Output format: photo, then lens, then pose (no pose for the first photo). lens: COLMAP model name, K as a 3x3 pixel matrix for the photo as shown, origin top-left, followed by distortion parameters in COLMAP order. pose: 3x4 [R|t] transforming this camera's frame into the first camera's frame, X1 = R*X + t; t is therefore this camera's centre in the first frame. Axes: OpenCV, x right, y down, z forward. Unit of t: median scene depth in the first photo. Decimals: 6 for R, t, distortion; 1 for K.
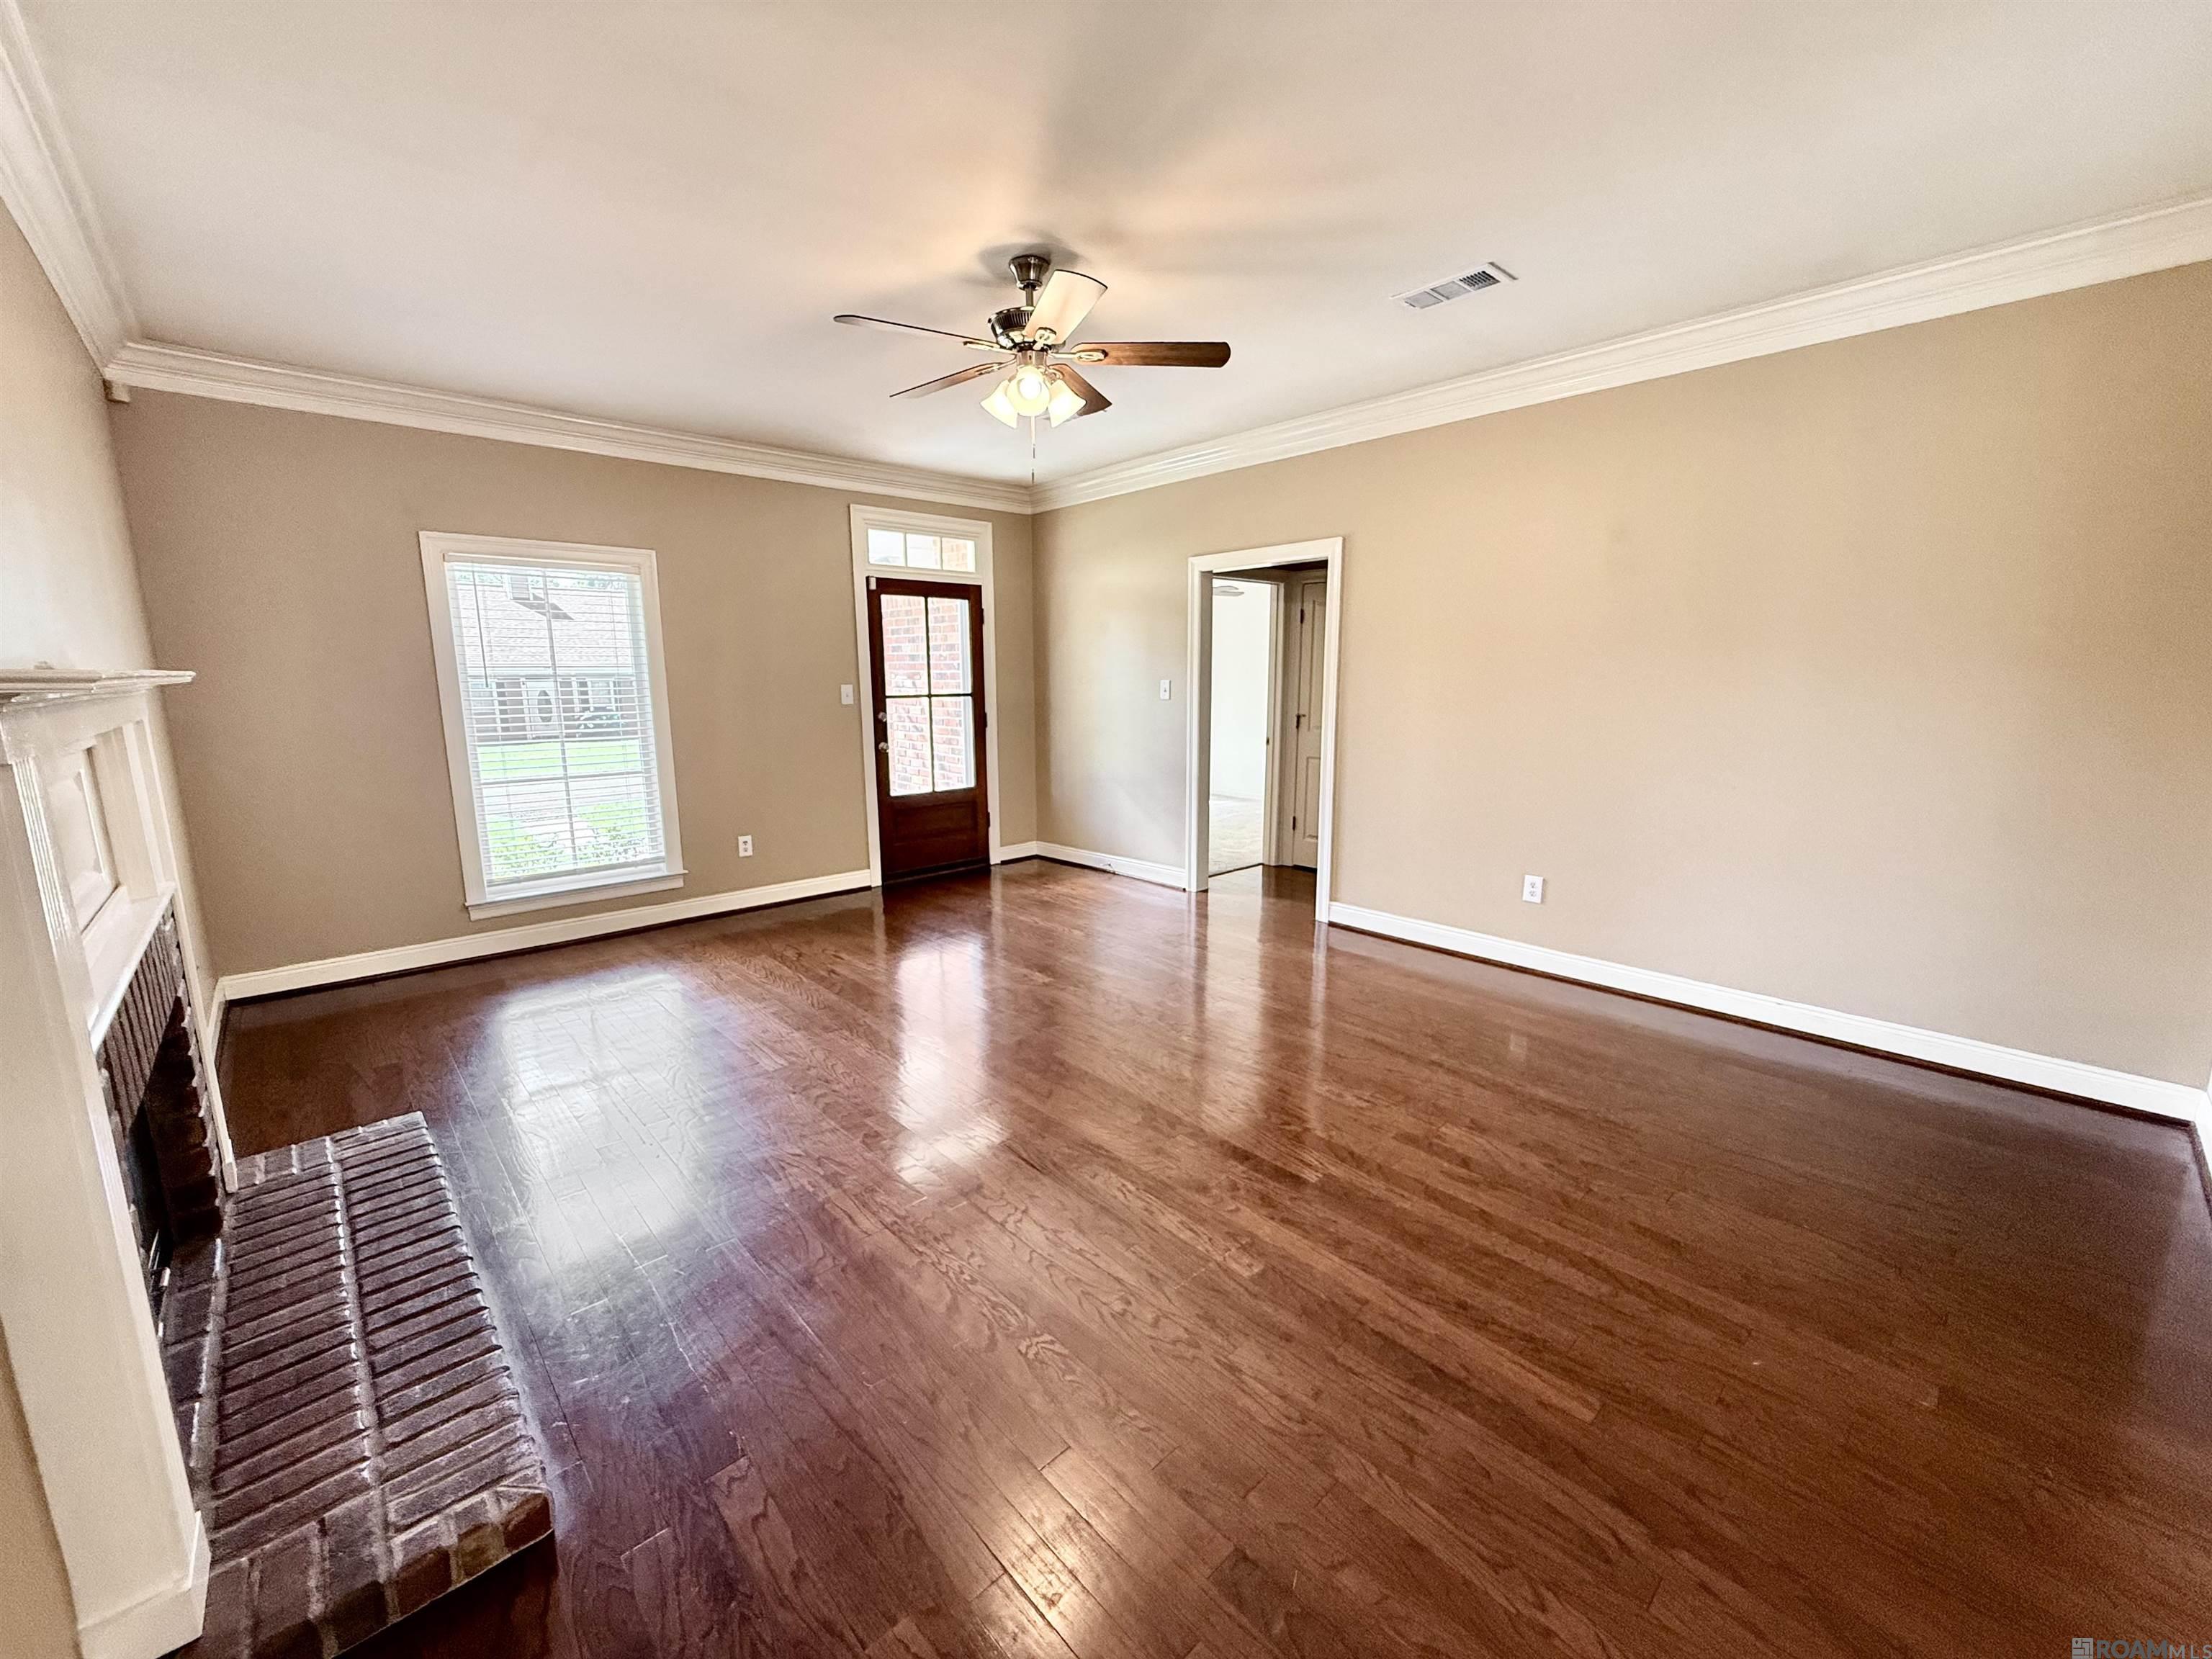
lens RADIAL K [[879.0, 0, 1104.2], [0, 879.0, 830.1], [0, 0, 1]] dist [-0.000232, 0.000225]
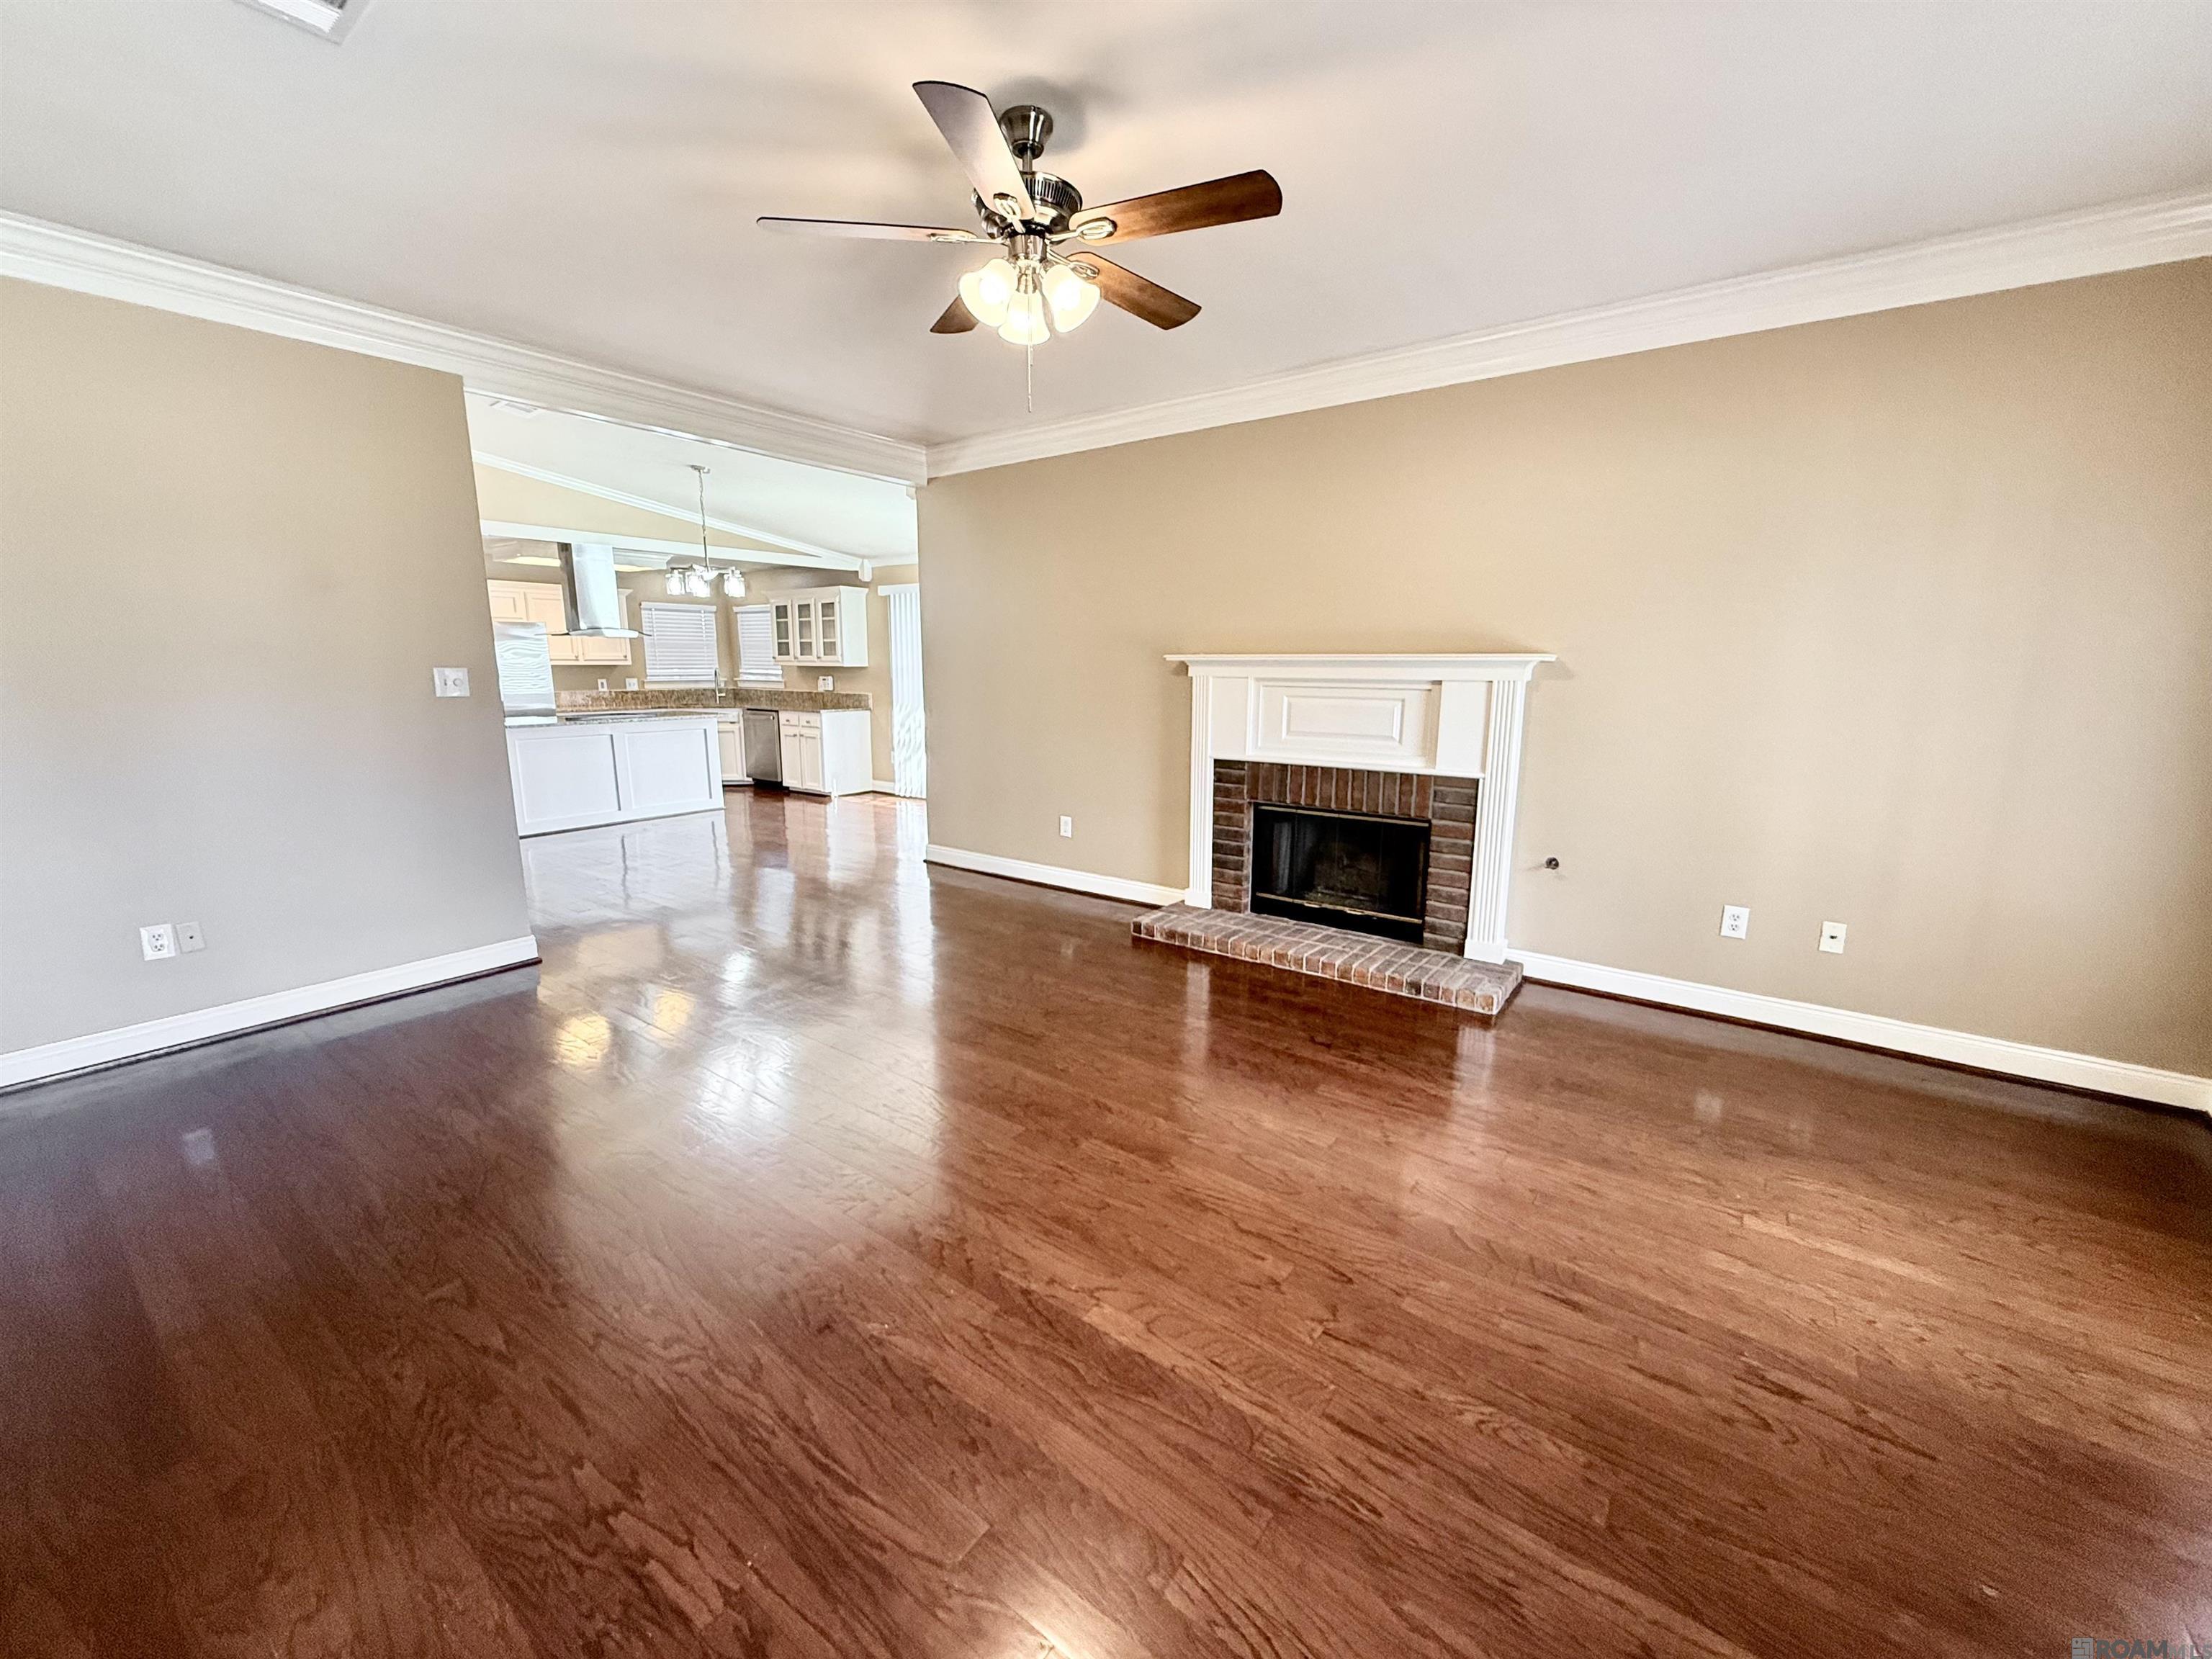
lens RADIAL K [[879.0, 0, 1102.2], [0, 879.0, 825.8], [0, 0, 1]] dist [-0.000232, 0.000225]
pose [[-0.985493, 0.035209, -0.166025, 0.001090], [-0.027272, 0.932679, 0.359676, -0.234501], [0.167512, 0.358986, -0.918188, 1.306386]]
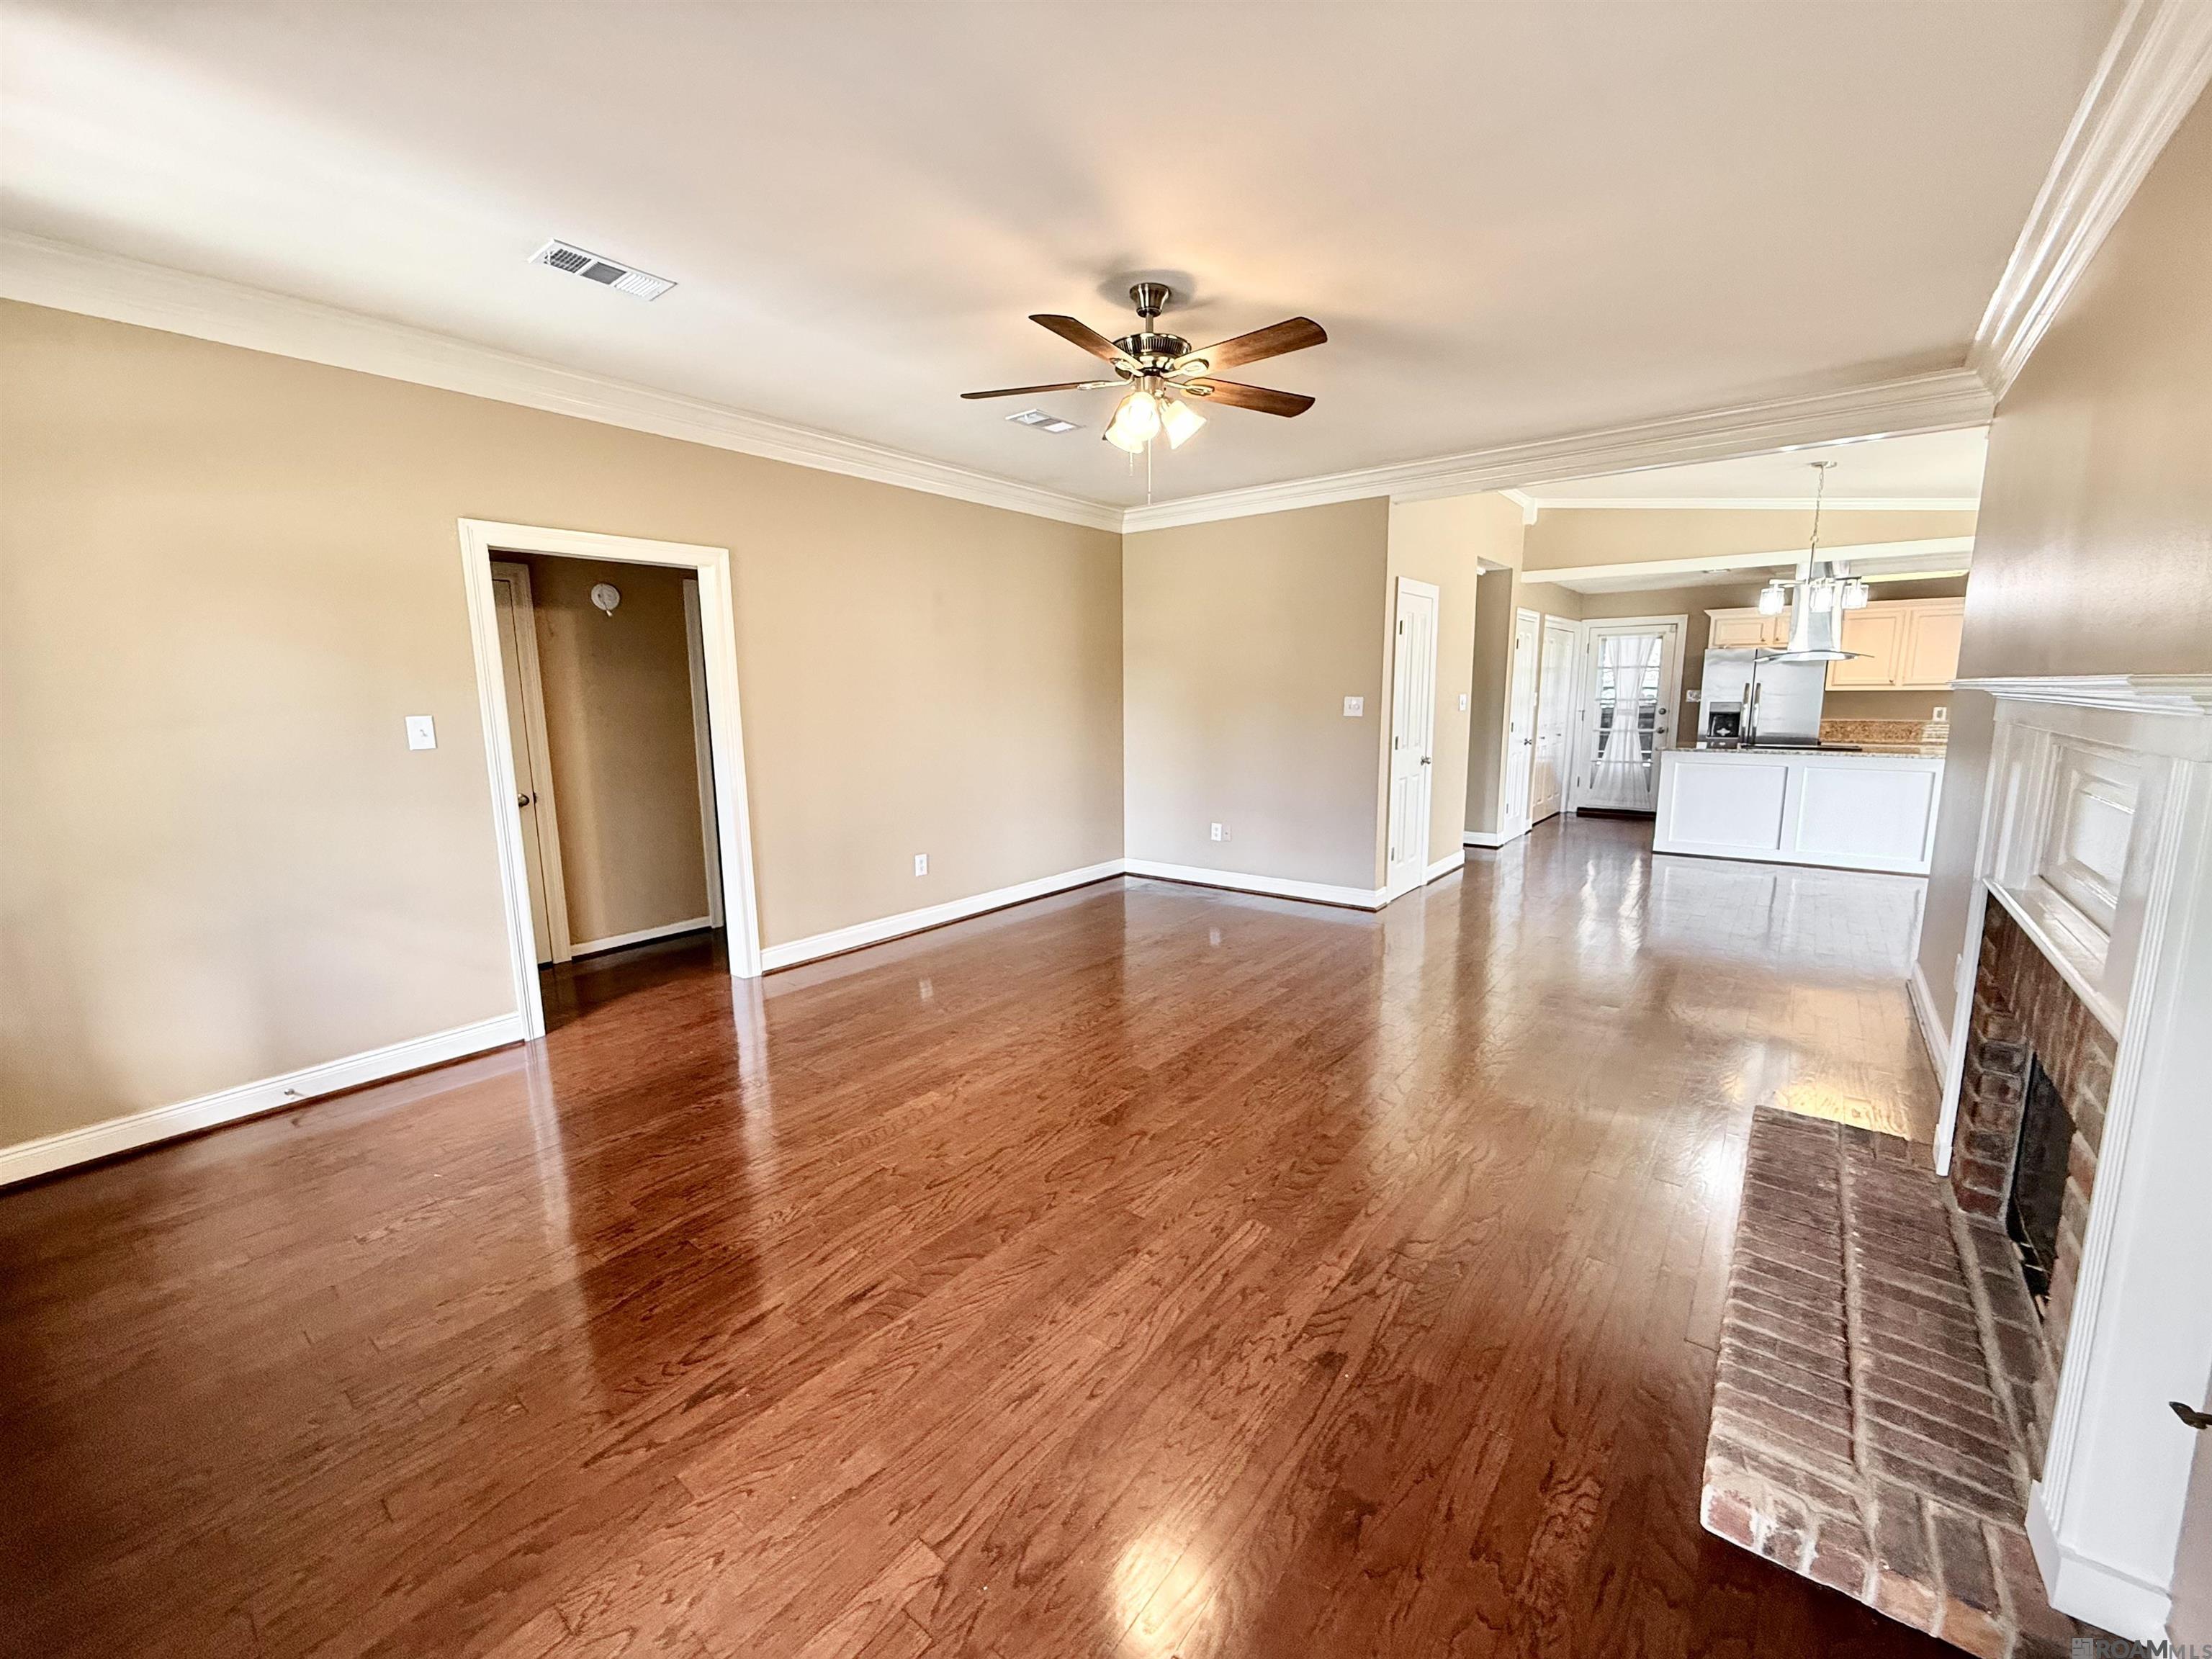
lens RADIAL K [[879.0, 0, 1100.1], [0, 879.0, 825.7], [0, 0, 1]] dist [-0.000232, 0.000225]
pose [[-0.142767, -0.146066, 0.978919, -0.783275], [0.191151, 0.966361, 0.172070, -0.156780], [-0.971122, 0.211688, -0.110044, 0.874333]]
